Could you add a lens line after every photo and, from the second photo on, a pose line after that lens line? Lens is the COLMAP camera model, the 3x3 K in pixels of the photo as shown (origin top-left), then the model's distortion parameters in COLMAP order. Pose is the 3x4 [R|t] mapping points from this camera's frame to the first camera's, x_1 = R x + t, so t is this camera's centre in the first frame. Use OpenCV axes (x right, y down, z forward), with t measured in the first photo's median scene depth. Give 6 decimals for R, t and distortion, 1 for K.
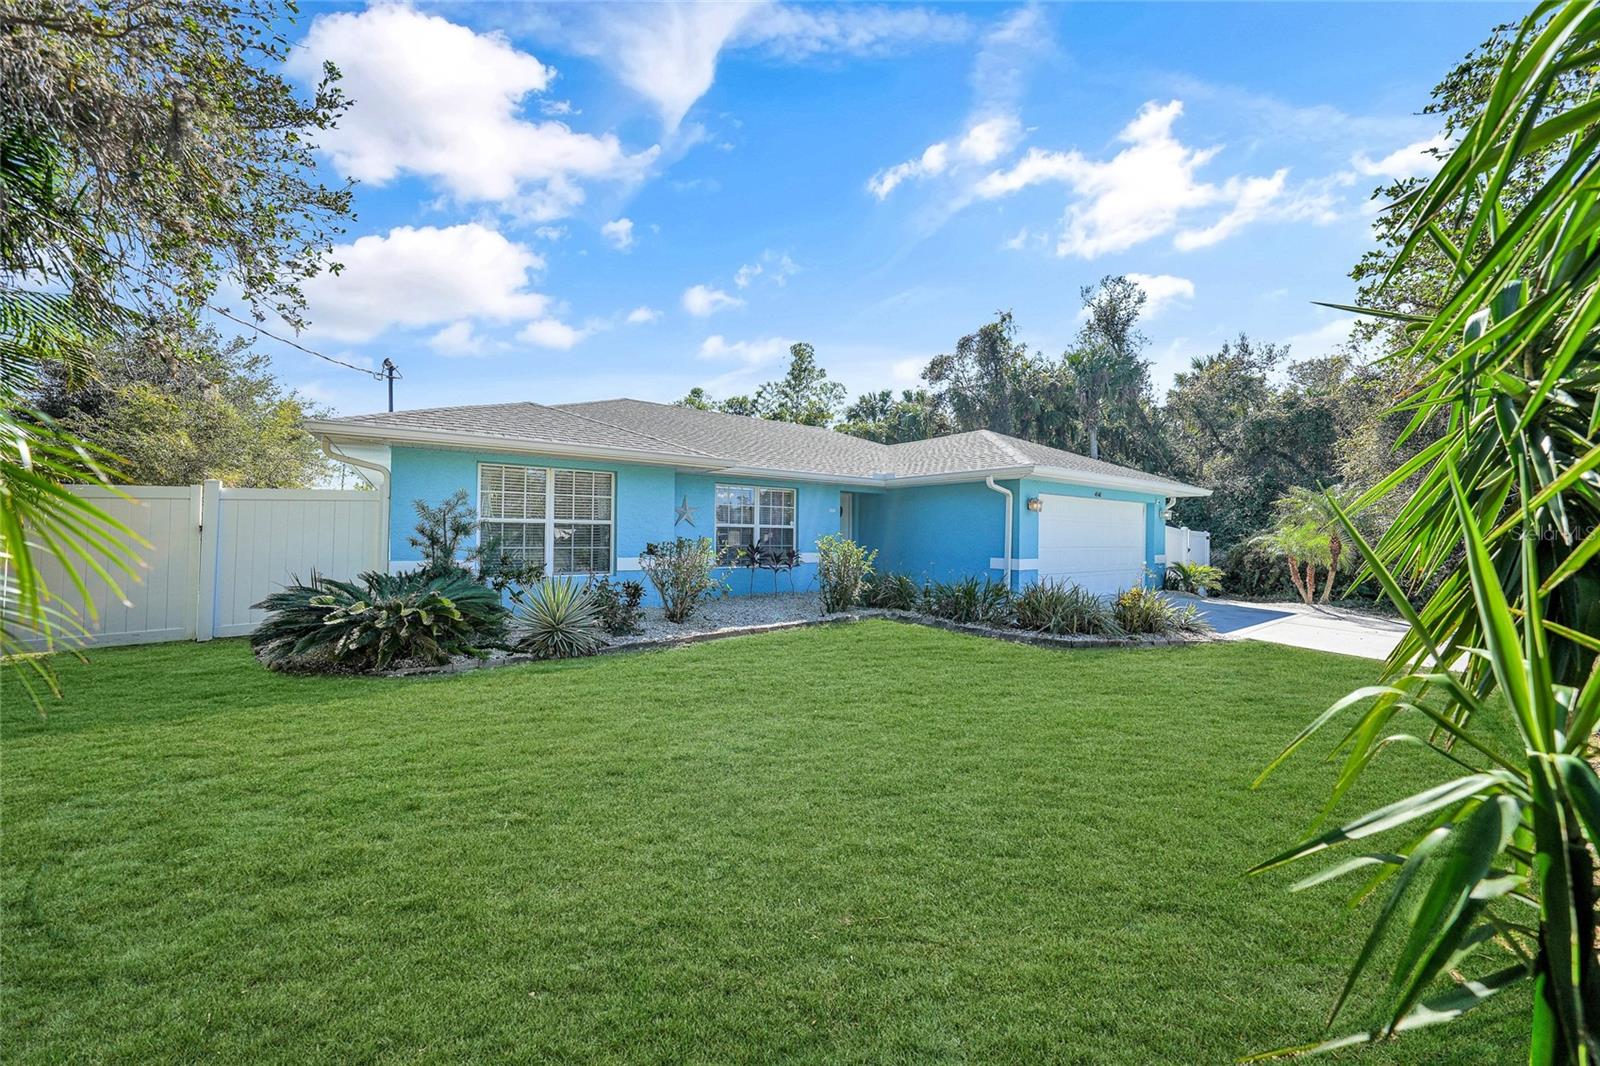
lens RADIAL K [[556.5, 0, 801.0], [0, 556.5, 533.1], [0, 0, 1]] dist [-0.019685, 0.002602]
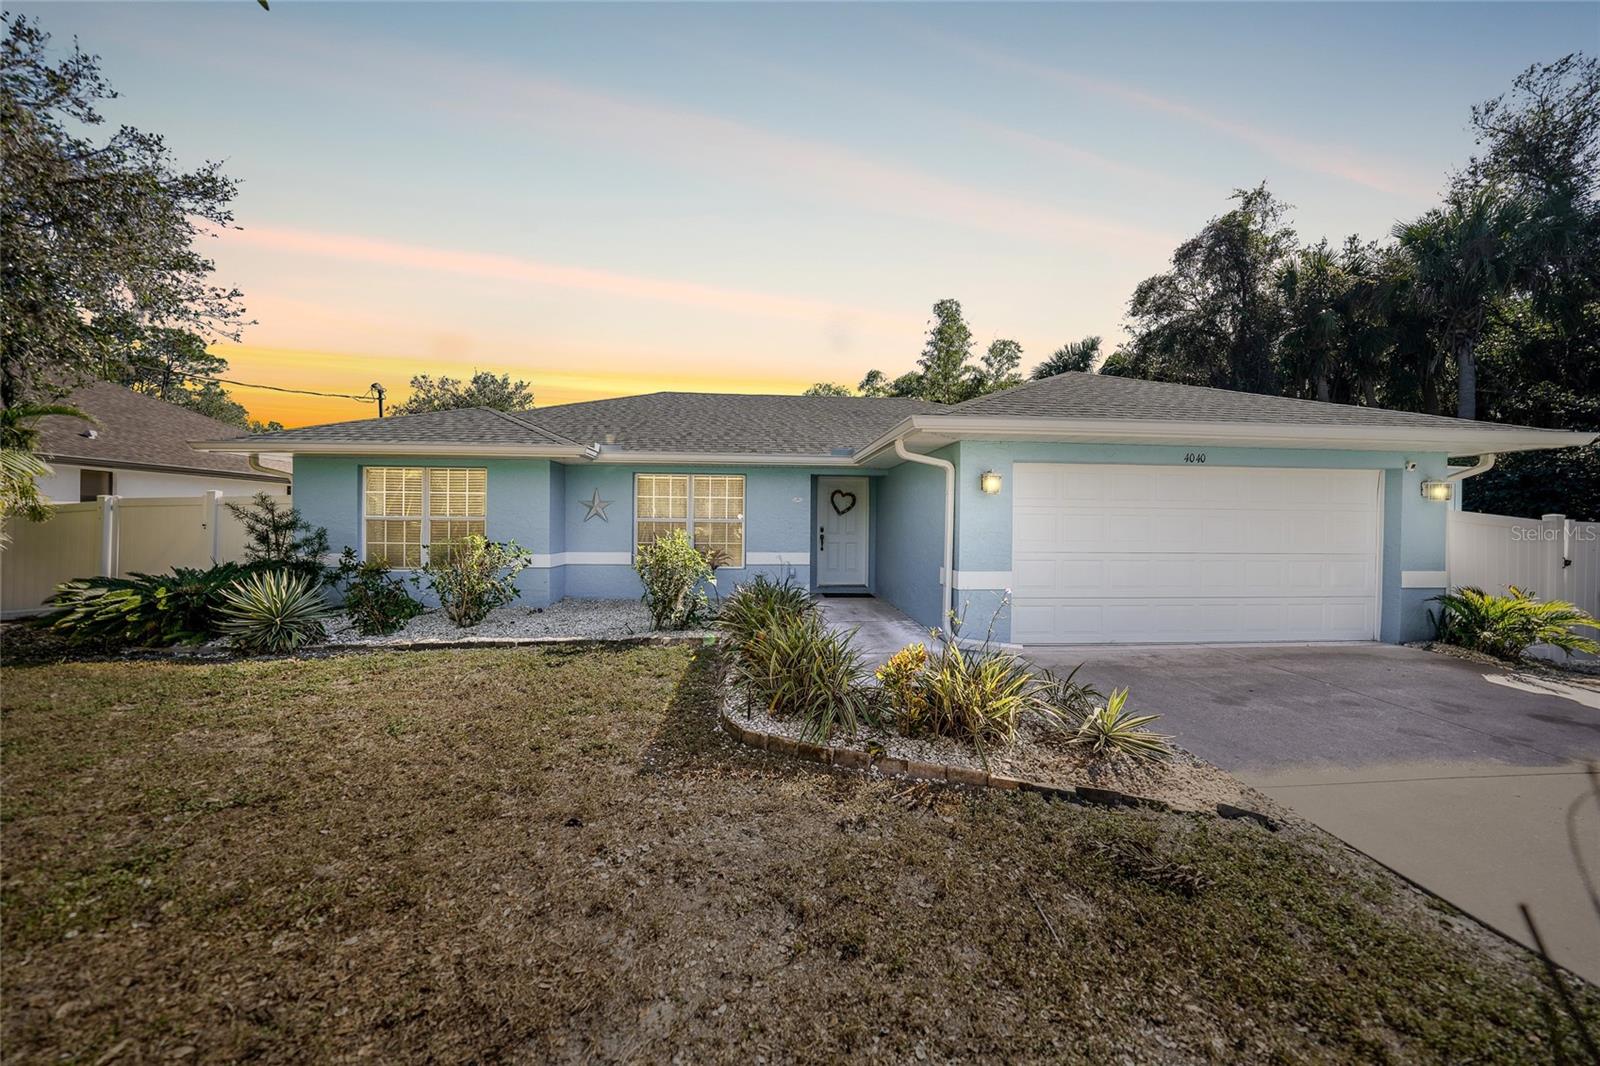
lens RADIAL K [[556.5, 0, 809.6], [0, 556.5, 527.5], [0, 0, 1]] dist [-0.019685, 0.002602]
pose [[0.857654, -0.001210, -0.514225, 0.248388], [0.003111, 0.999991, 0.002837, -0.001552], [0.514217, -0.004033, 0.857651, 0.168478]]
